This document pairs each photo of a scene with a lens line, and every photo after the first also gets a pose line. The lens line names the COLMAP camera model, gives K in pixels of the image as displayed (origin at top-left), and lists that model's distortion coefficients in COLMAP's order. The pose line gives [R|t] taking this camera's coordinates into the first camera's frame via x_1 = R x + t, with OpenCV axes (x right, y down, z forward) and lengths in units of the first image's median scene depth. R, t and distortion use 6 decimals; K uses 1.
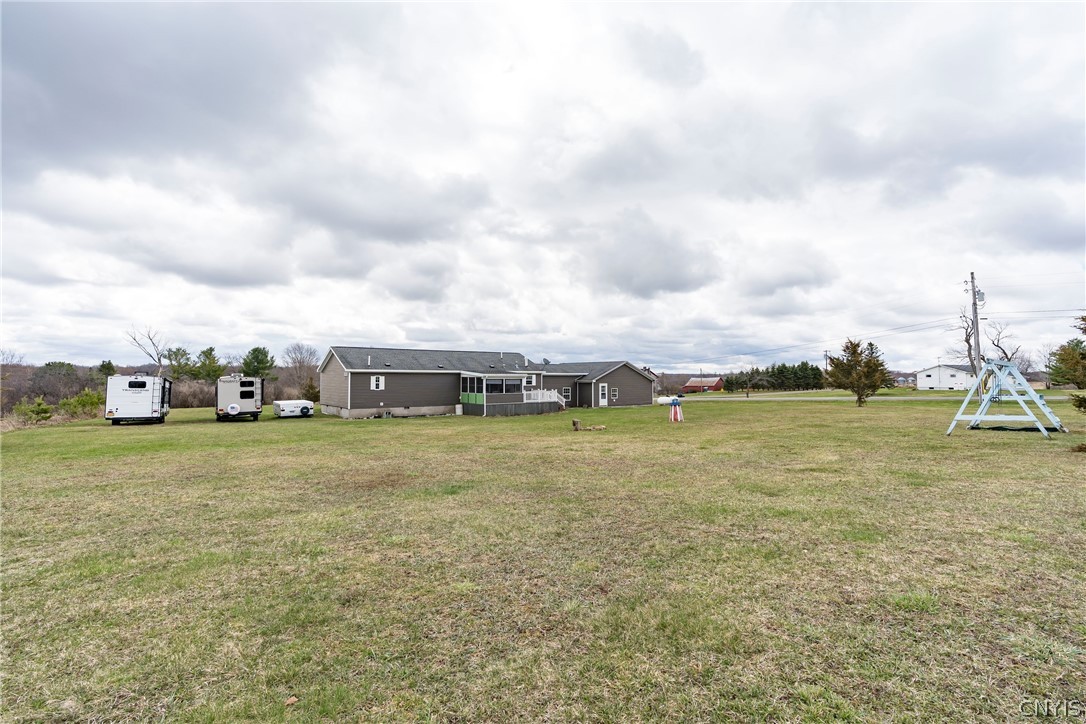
lens RADIAL K [[497.0, 0, 545.7], [0, 497.0, 349.9], [0, 0, 1]] dist [-0.002048, -0.000076]
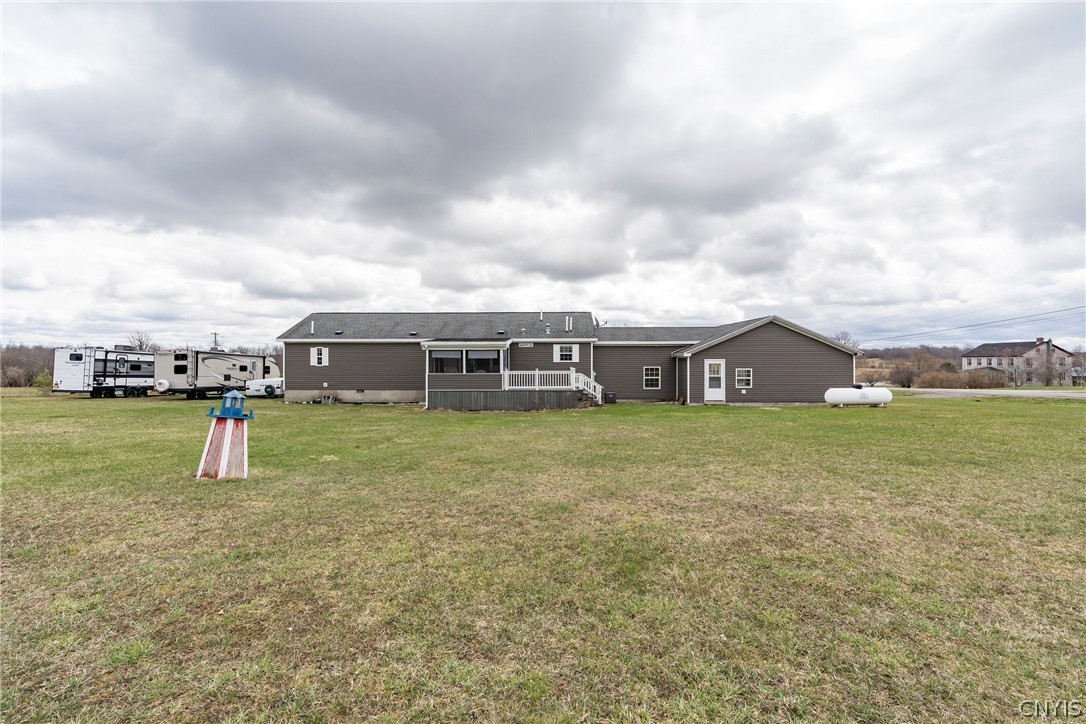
lens RADIAL K [[526.3, 0, 543.0], [0, 526.3, 362.0], [0, 0, 1]] dist [-0.001895, -0.000060]
pose [[0.790980, -0.000513, -0.611842, 0.297478], [0.034443, 0.998451, 0.043691, 0.036725], [0.610872, -0.055633, 0.789772, 0.413075]]
